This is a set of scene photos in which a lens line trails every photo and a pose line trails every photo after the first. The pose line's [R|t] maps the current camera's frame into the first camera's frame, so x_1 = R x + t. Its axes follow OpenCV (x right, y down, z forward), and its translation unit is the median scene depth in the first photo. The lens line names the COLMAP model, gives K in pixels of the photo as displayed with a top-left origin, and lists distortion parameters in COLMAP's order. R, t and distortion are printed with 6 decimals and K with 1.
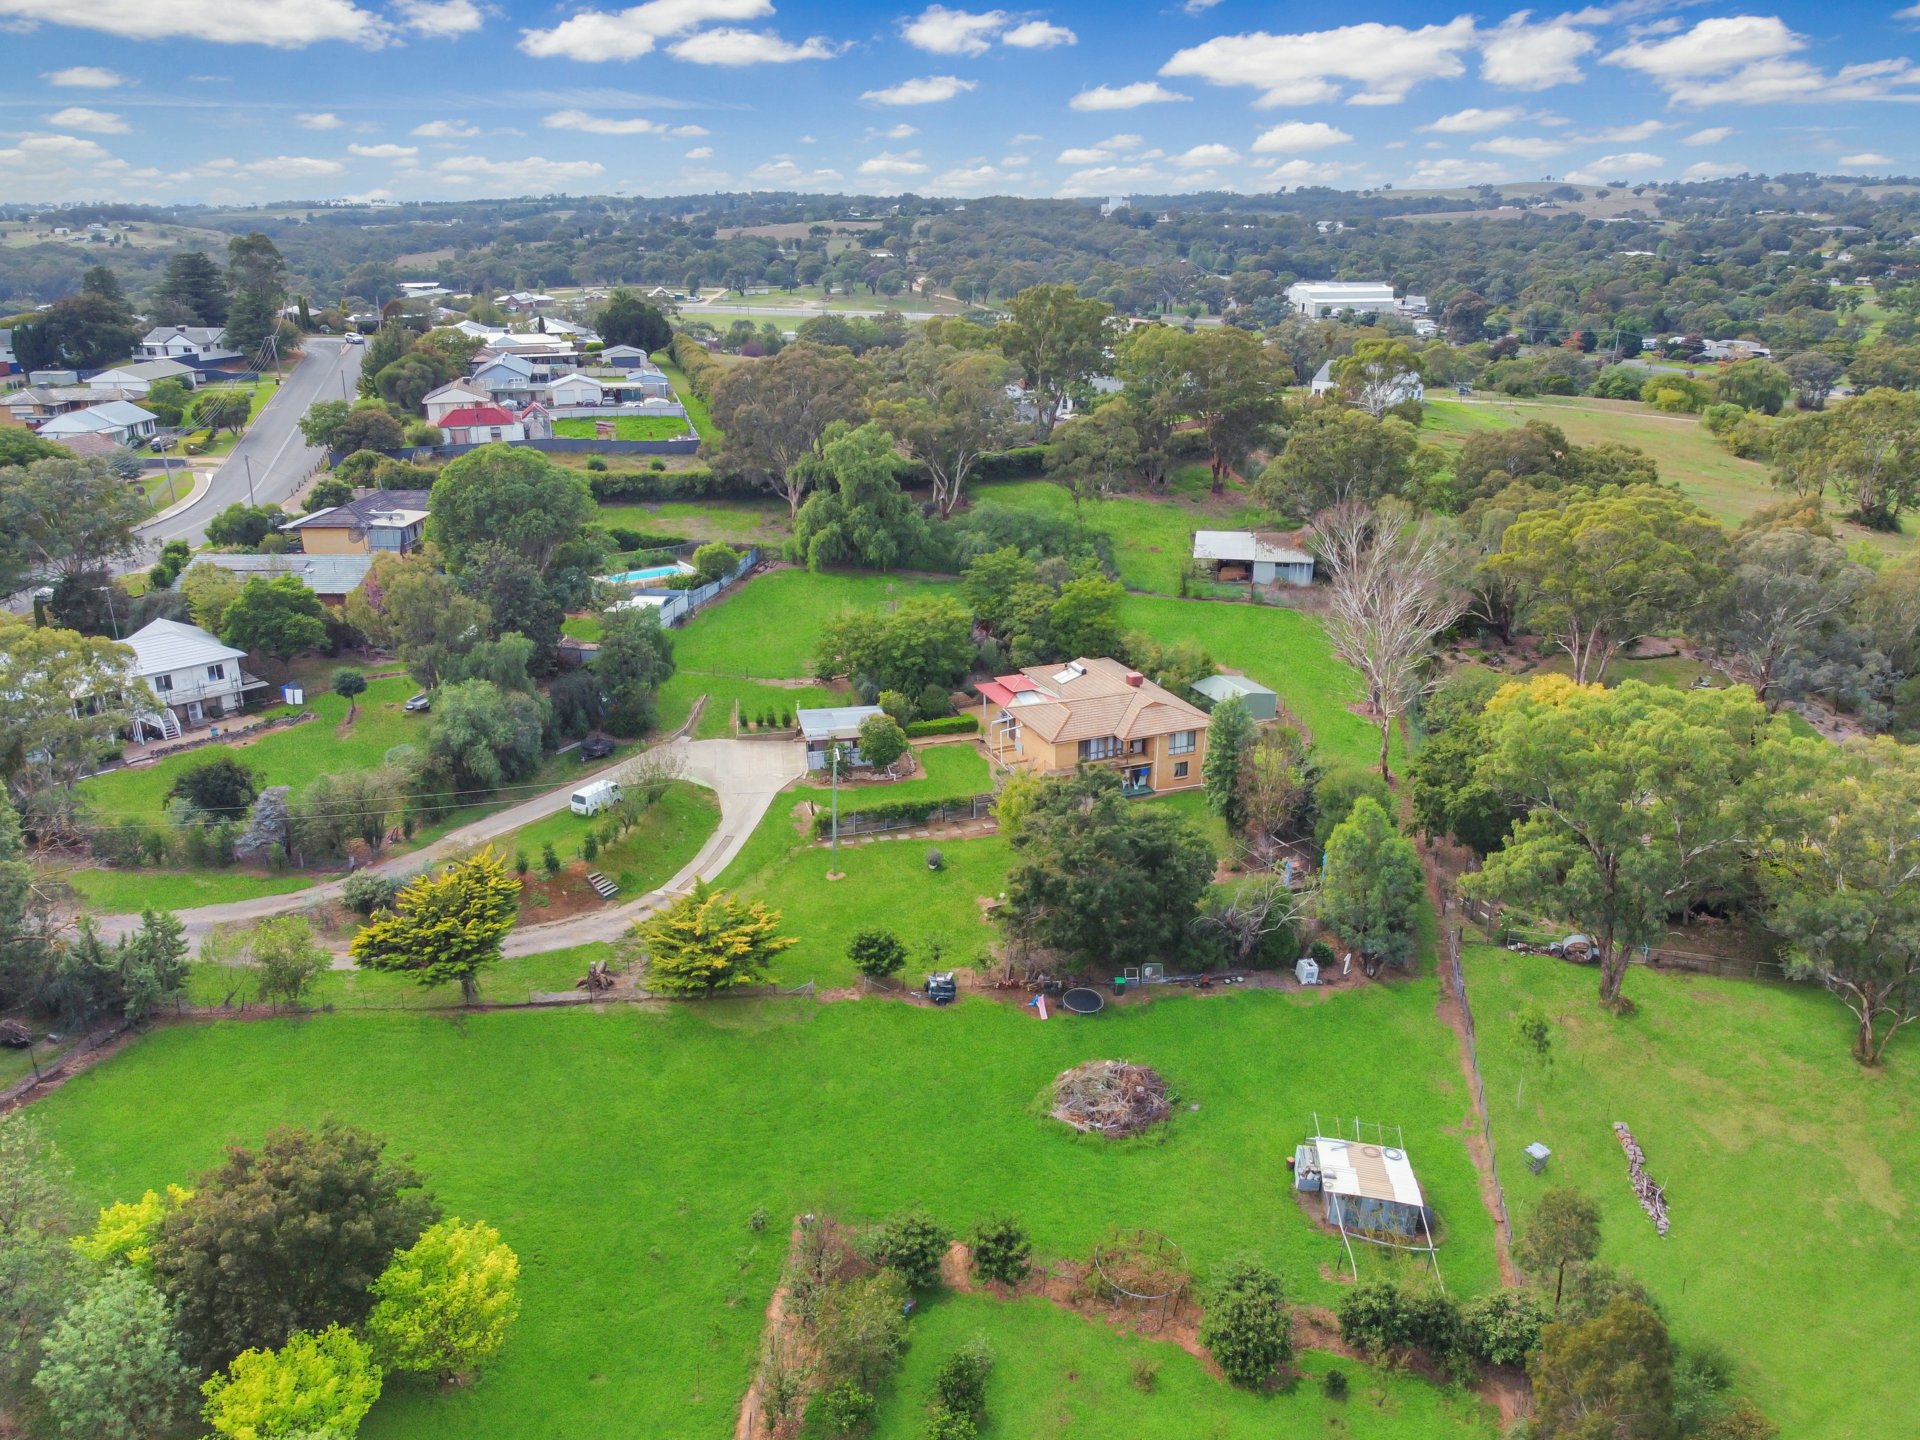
lens RADIAL K [[1470.4, 0, 954.7], [0, 1470.4, 719.6], [0, 0, 1]] dist [0.003492, 0.005223]
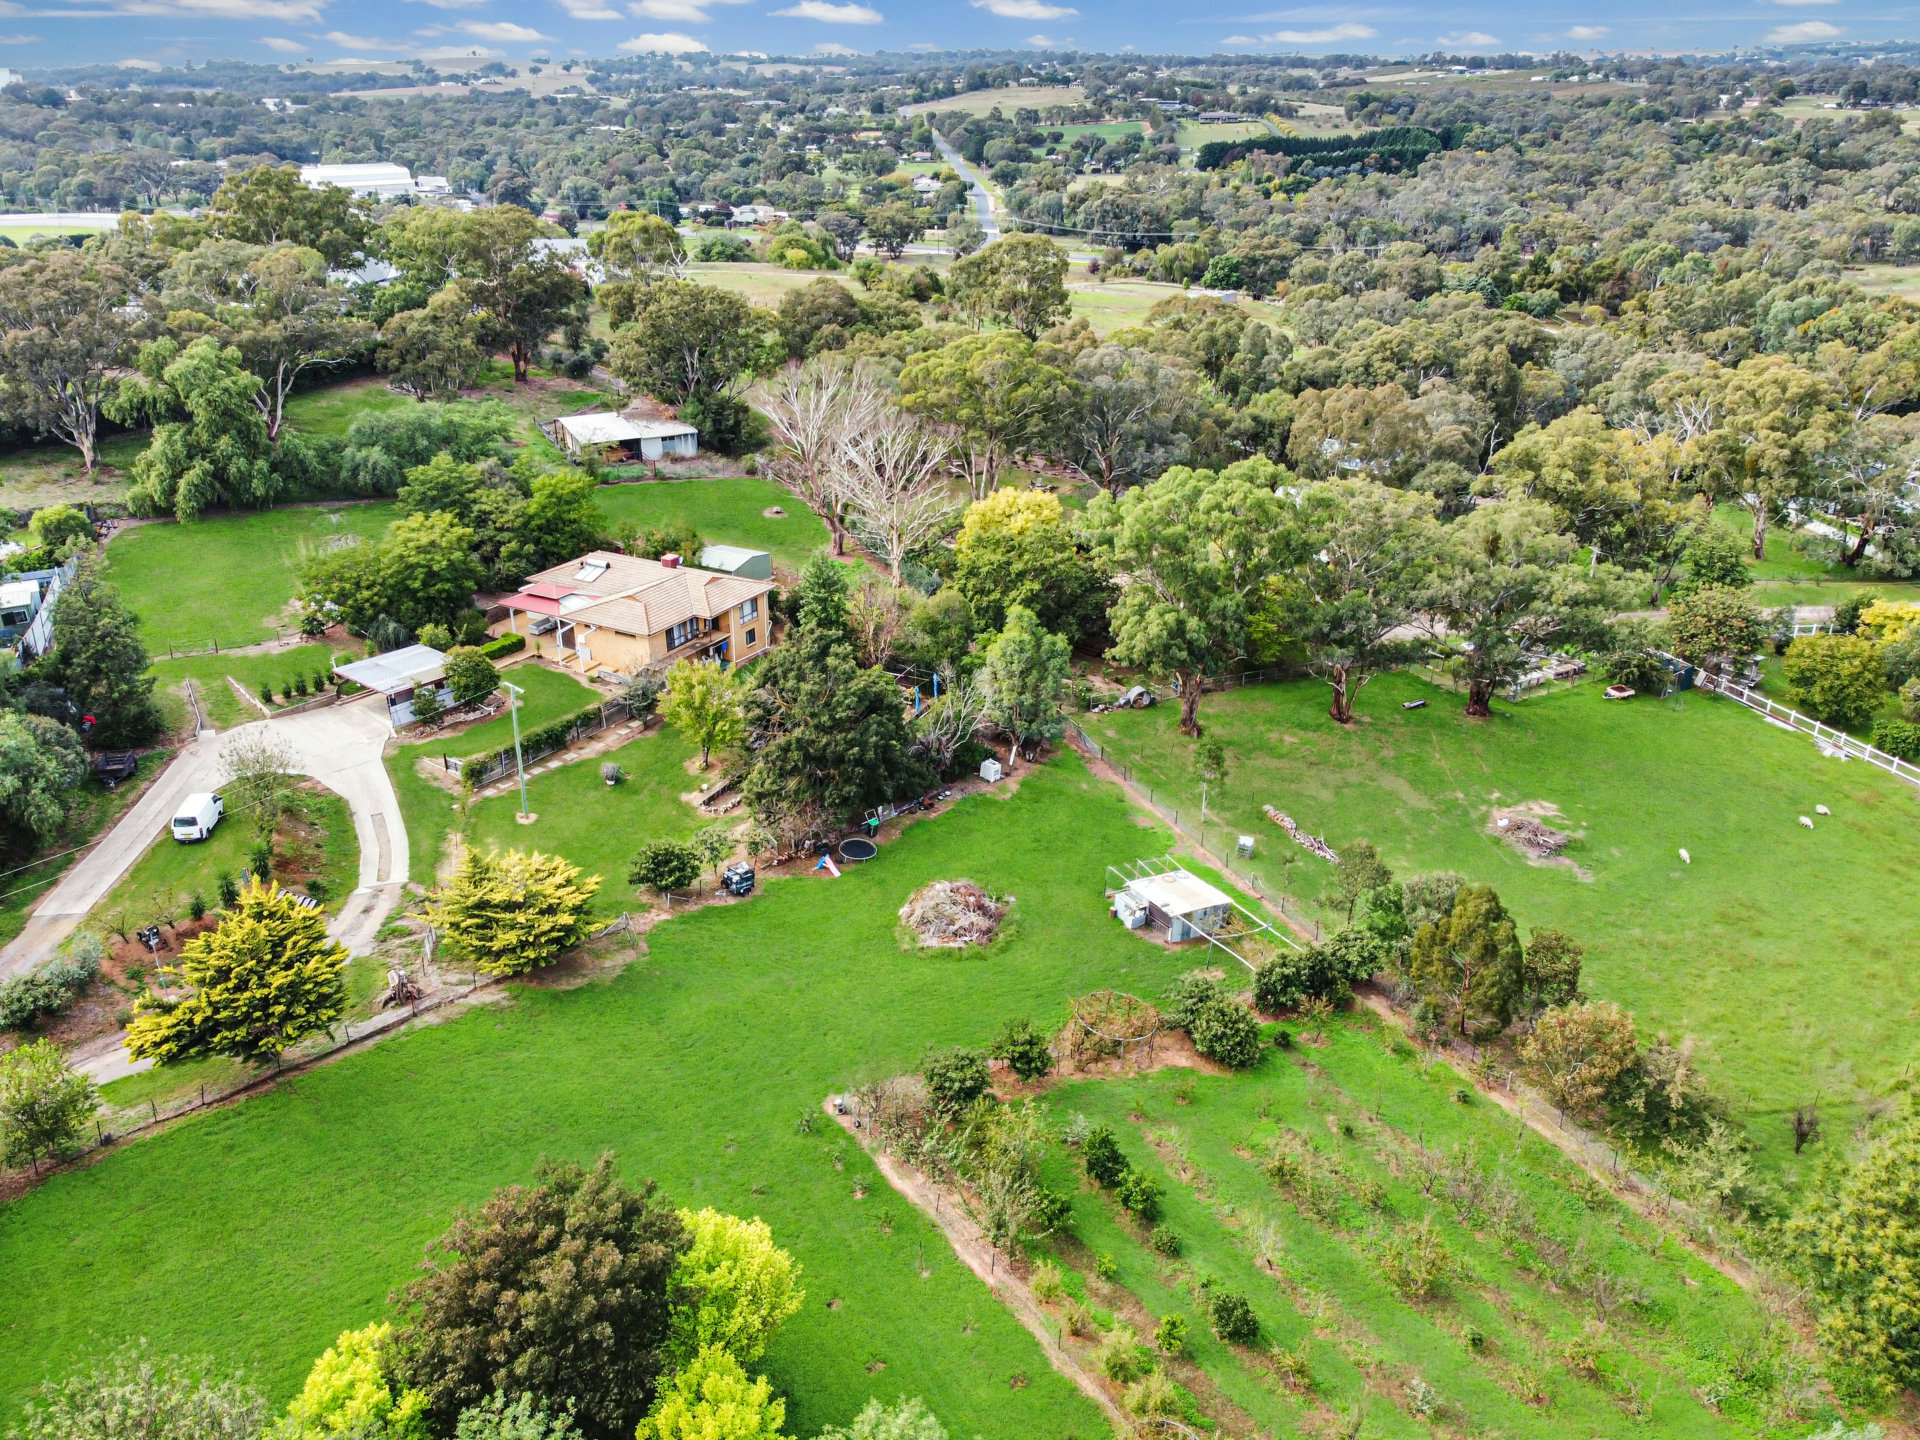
lens RADIAL K [[1470.4, 0, 957.3], [0, 1470.4, 719.7], [0, 0, 1]] dist [0.003492, 0.005223]
pose [[0.783679, -0.248162, 0.569441, -0.317730], [0.206097, 0.968679, 0.138514, -0.021431], [-0.585979, 0.008810, 0.810278, 0.080579]]
